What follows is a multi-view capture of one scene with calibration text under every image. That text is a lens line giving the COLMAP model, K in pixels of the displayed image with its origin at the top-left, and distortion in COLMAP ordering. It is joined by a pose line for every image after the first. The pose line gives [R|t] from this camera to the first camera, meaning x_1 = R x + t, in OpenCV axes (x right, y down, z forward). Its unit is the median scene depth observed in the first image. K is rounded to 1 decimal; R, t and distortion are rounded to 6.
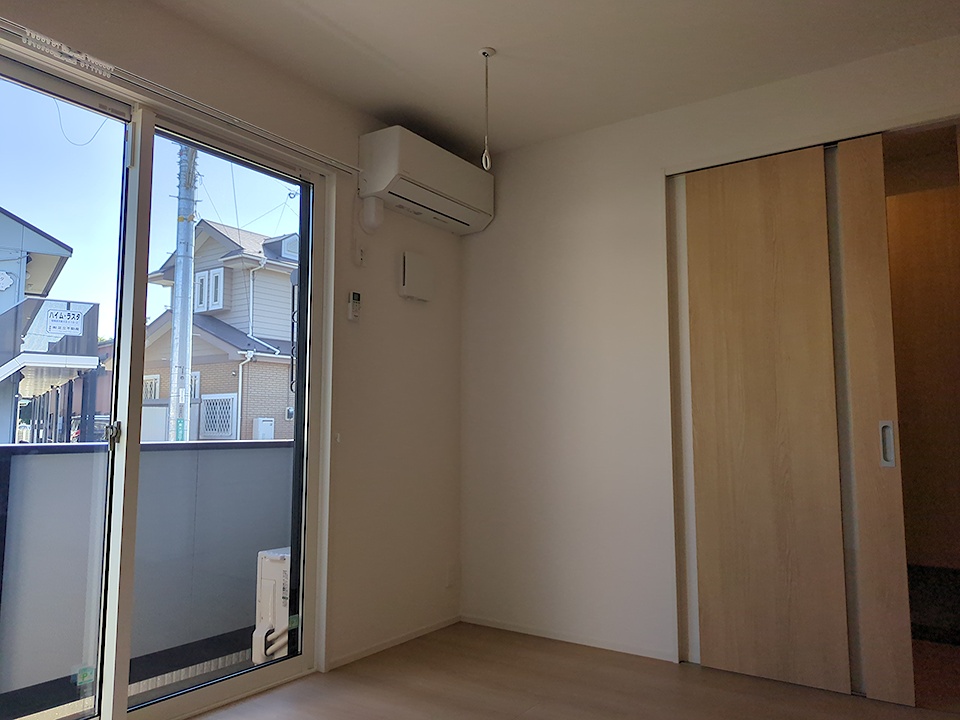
lens RADIAL K [[717.3, 0, 480.0], [0, 717.3, 360.0], [0, 0, 1]] dist [0.017672, -0.001671]
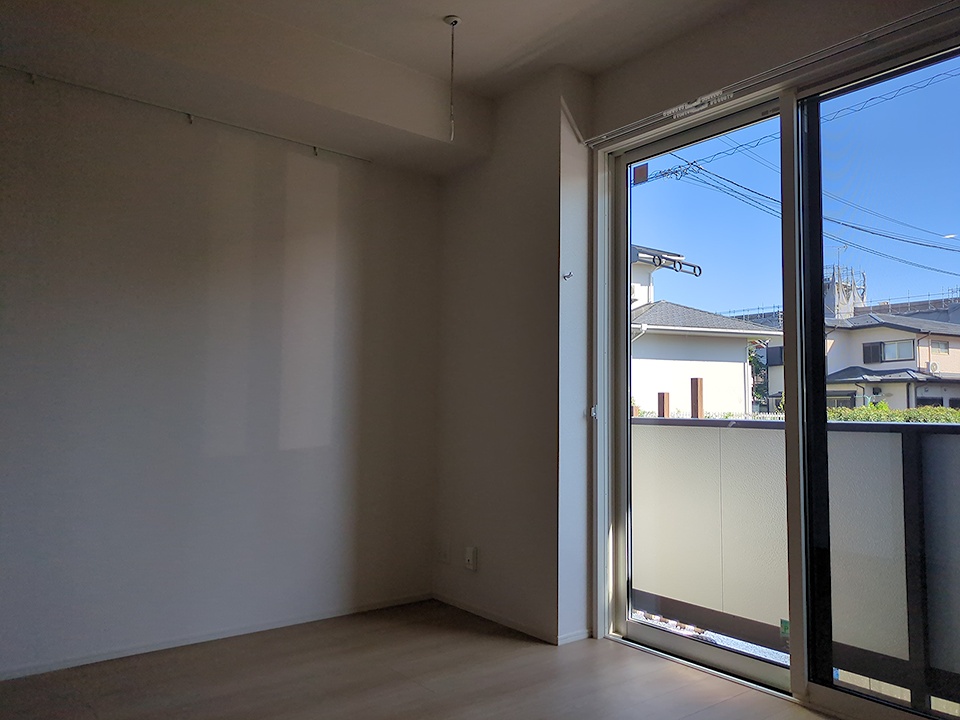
lens RADIAL K [[717.3, 0, 480.0], [0, 717.3, 360.0], [0, 0, 1]] dist [0.017672, -0.001671]
pose [[-0.289911, -0.068671, -0.954587, 0.096175], [0.080510, 0.992137, -0.095824, 0.013050], [0.953661, -0.104634, -0.282103, 0.137402]]
